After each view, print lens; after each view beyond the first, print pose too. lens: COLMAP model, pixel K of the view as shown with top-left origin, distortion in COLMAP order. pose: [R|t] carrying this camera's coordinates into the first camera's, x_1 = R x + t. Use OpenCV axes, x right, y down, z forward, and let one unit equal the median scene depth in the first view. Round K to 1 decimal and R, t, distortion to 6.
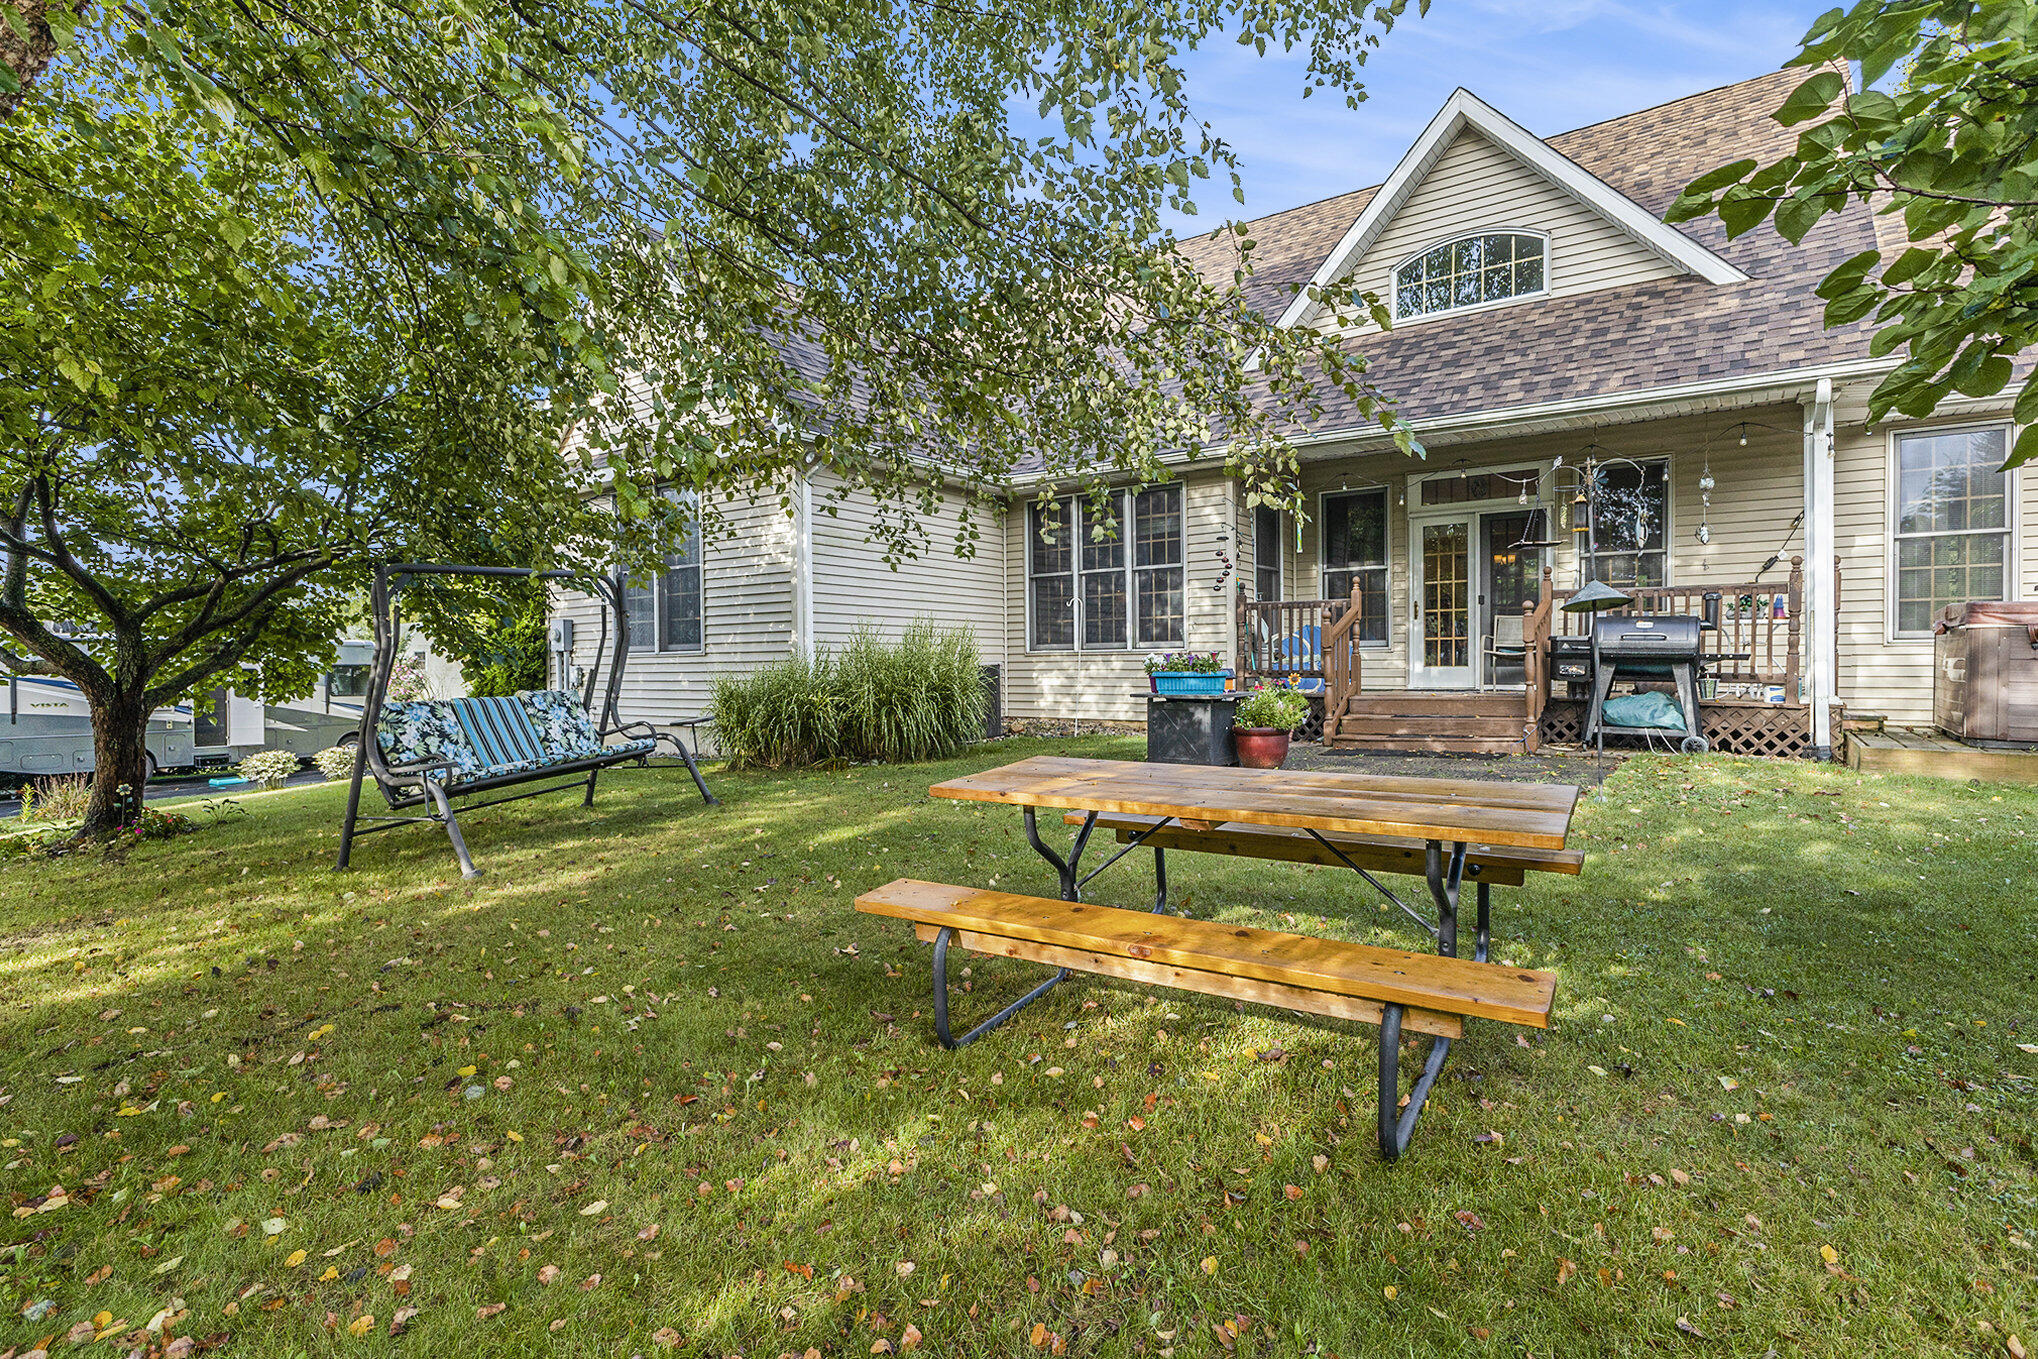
lens RADIAL K [[1044.5, 0, 1026.0], [0, 1044.5, 666.5], [0, 0, 1]] dist [0.003116, -0.001157]
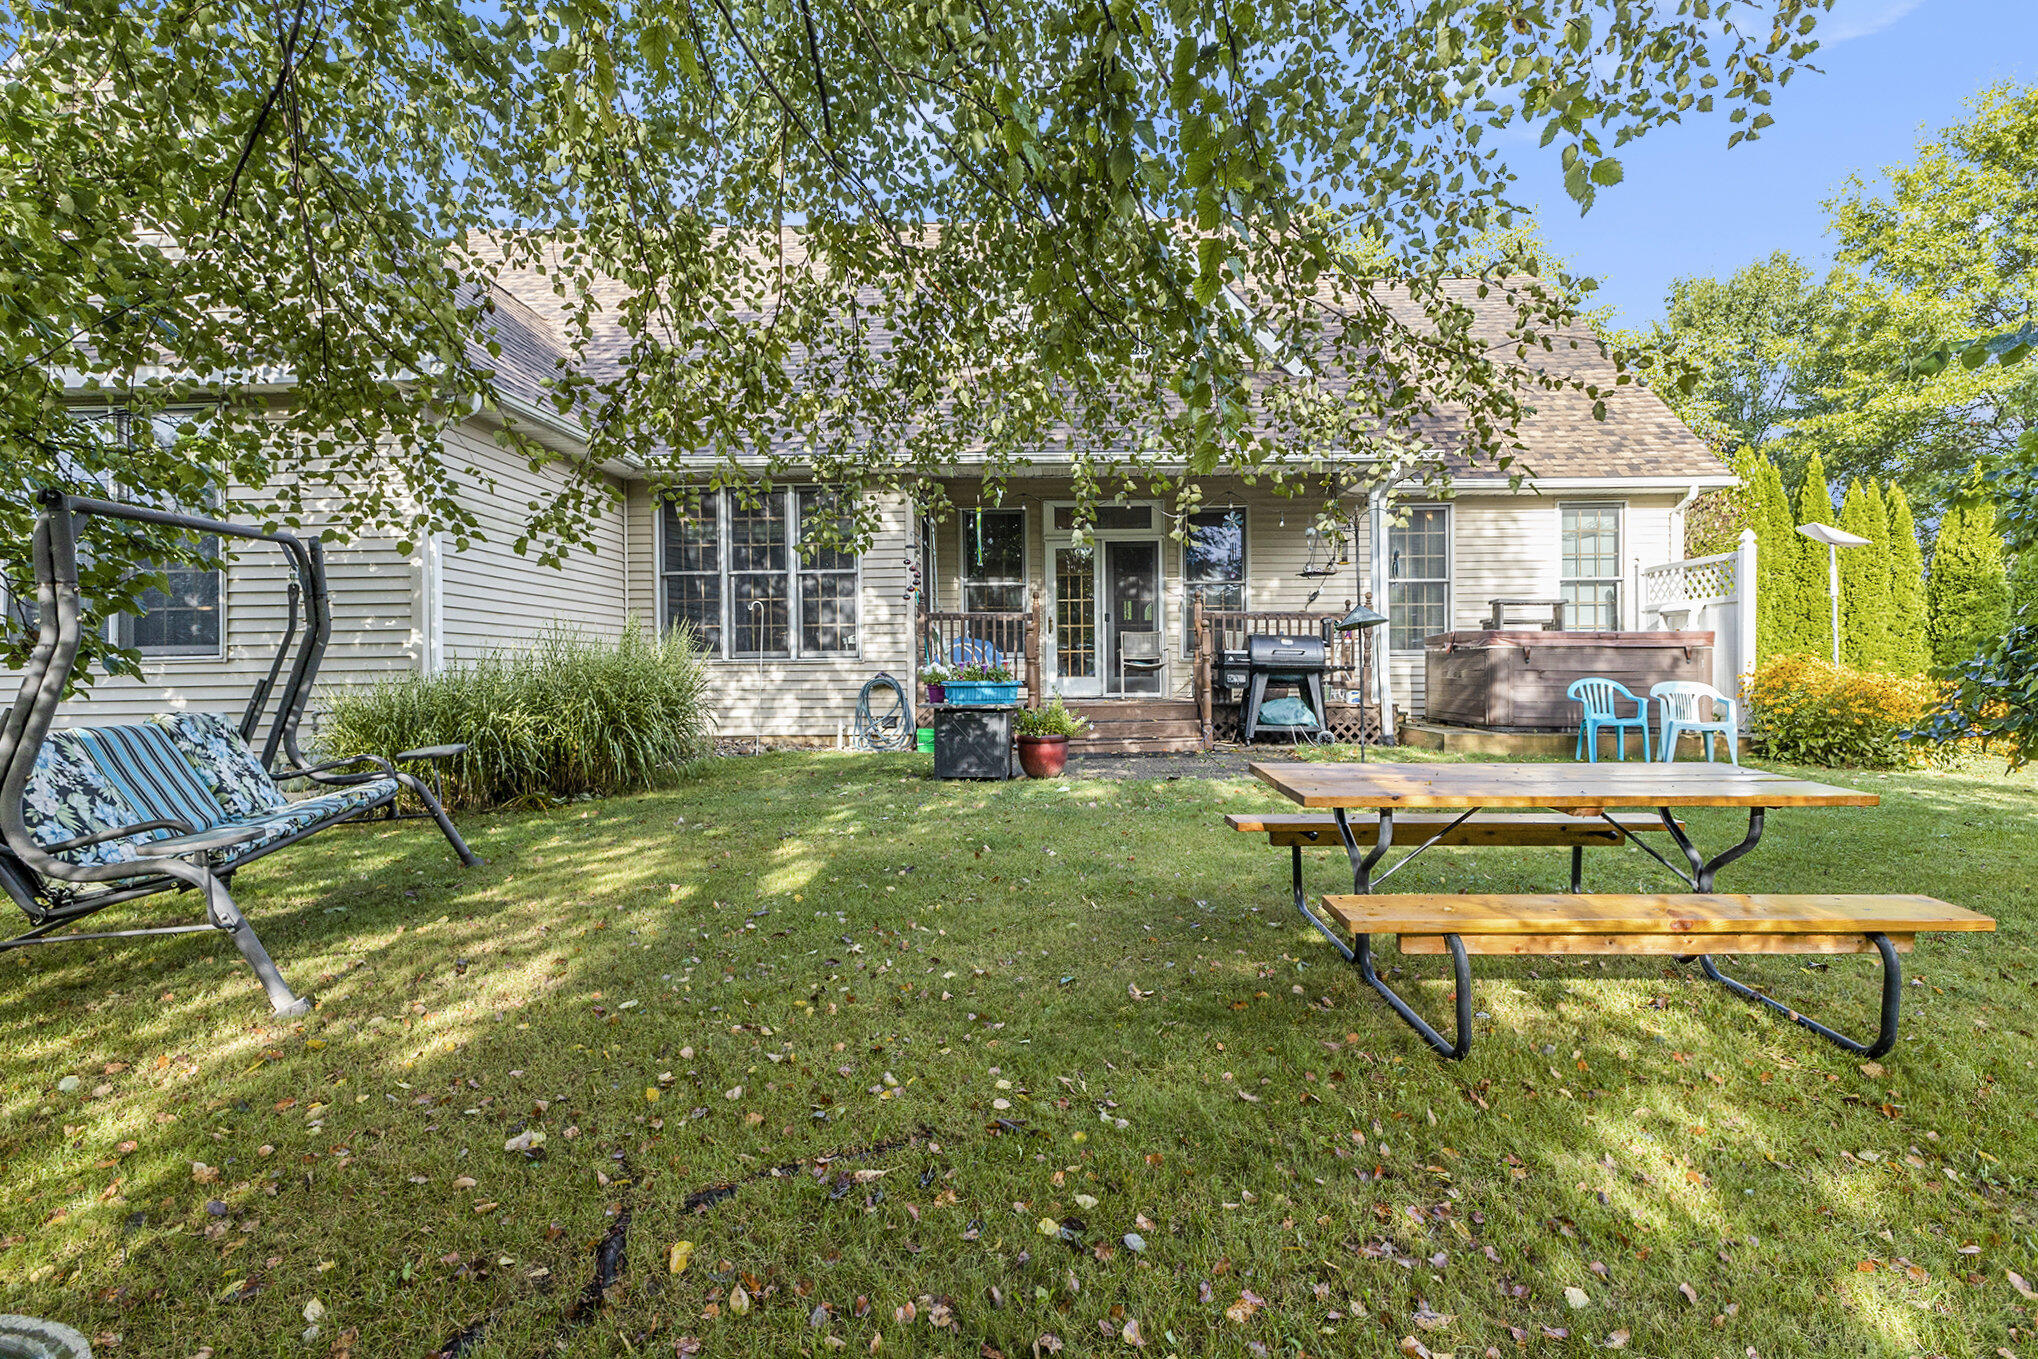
lens RADIAL K [[1044.5, 0, 1022.5], [0, 1044.5, 691.3], [0, 0, 1]] dist [0.003116, -0.001157]
pose [[0.818283, -0.008817, 0.574749, -0.329647], [0.002222, 0.999923, 0.012176, 0.002192], [-0.574812, -0.008686, 0.818239, 0.147213]]
